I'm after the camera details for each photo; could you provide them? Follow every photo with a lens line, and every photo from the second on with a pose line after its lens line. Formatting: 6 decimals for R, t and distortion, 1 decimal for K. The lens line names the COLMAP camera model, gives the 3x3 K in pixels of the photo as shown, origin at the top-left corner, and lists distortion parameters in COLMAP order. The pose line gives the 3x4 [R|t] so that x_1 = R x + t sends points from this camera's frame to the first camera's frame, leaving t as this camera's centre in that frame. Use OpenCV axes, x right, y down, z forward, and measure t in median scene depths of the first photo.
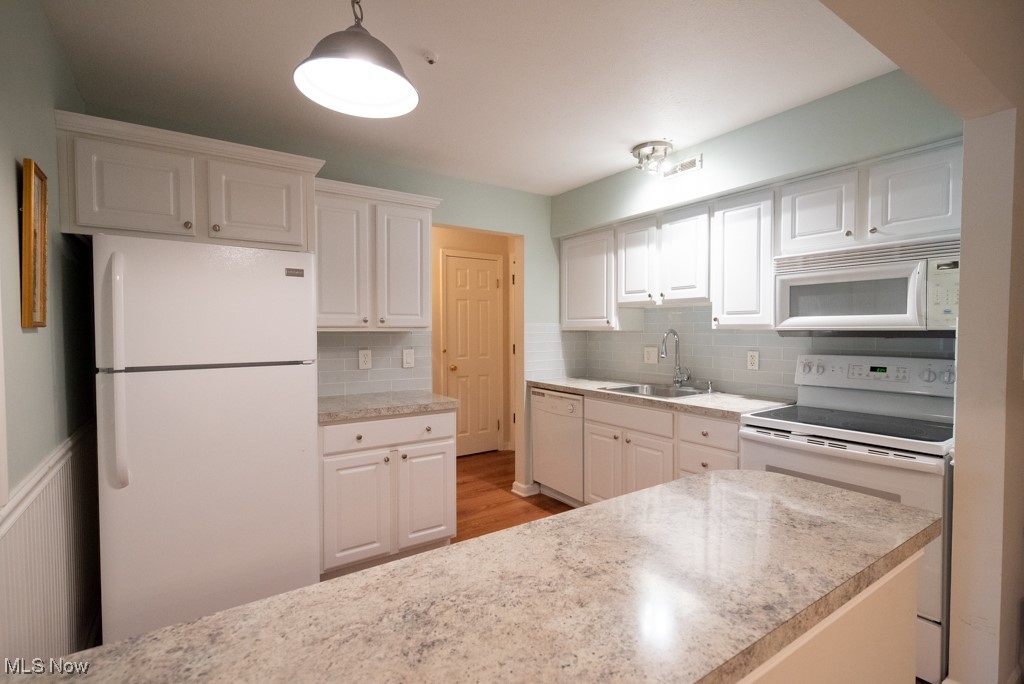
lens RADIAL K [[481.9, 0, 515.0], [0, 481.9, 342.7], [0, 0, 1]] dist [0.003999, 0.000693]
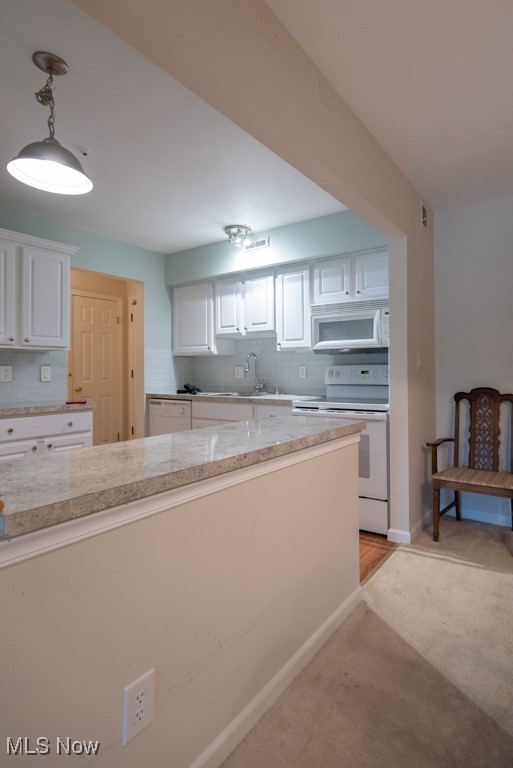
lens RADIAL K [[414.3, 0, 286.5], [0, 414.3, 365.6], [0, 0, 1]] dist [0.004700, 0.001085]
pose [[0.929475, 0.000308, 0.368886, -0.048354], [0.014674, 0.999177, -0.037806, 0.068784], [-0.368594, 0.040553, 0.928706, -0.230548]]
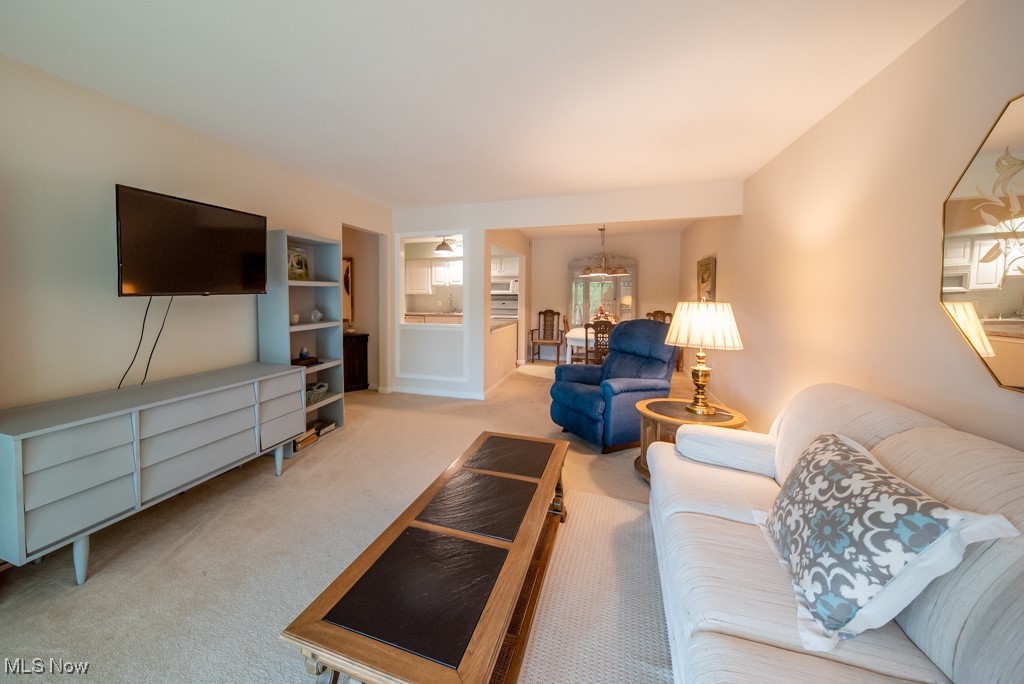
lens RADIAL K [[396.3, 0, 456.0], [0, 396.3, 306.2], [0, 0, 1]] dist [-0.000065, 0.000014]
pose [[0.819361, -0.013275, 0.573124, -1.294484], [0.012194, 0.999909, 0.005727, 0.043787], [-0.573148, 0.002296, 0.819449, -1.313254]]
